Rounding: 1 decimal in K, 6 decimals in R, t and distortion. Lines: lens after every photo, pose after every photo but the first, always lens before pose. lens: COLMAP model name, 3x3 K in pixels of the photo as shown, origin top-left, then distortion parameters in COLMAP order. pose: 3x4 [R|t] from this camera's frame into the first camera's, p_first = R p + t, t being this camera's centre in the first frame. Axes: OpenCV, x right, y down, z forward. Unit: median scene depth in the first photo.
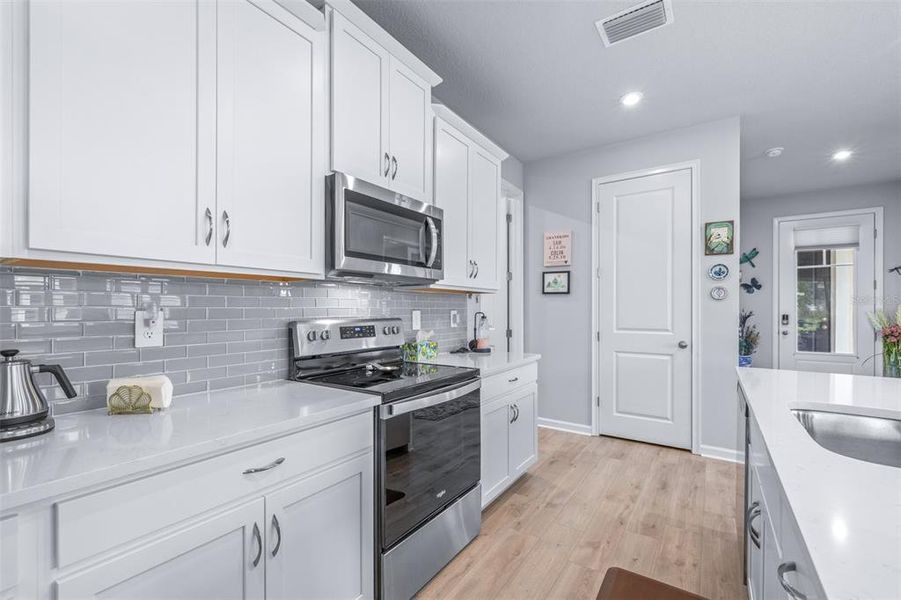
lens RADIAL K [[387.8, 0, 446.6], [0, 387.8, 308.9], [0, 0, 1]] dist [0.001543, 0.000008]
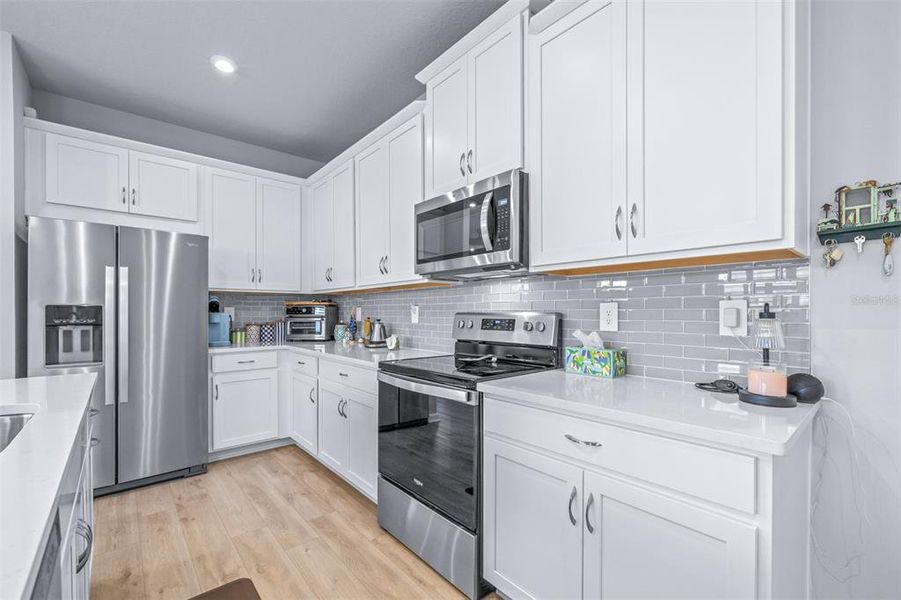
lens RADIAL K [[385.2, 0, 447.5], [0, 385.2, 313.4], [0, 0, 1]] dist [0.000619, 0.000092]
pose [[-0.259977, 0.005608, -0.965598, 0.531754], [0.004366, 0.999980, 0.004632, 0.016178], [0.965605, -0.003011, -0.259996, 0.757315]]
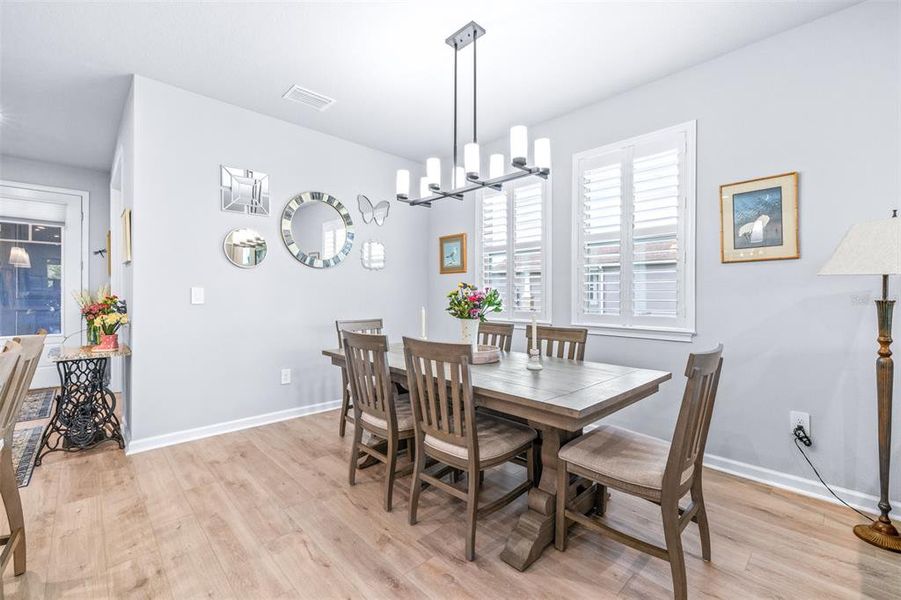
lens RADIAL K [[383.3, 0, 450.1], [0, 383.3, 296.5], [0, 0, 1]] dist [-0.000354, -0.000028]
pose [[0.202849, -0.002668, 0.979206, 0.451321], [-0.003586, 0.999988, 0.003468, 0.021878], [-0.979203, -0.004215, 0.202837, -0.264806]]
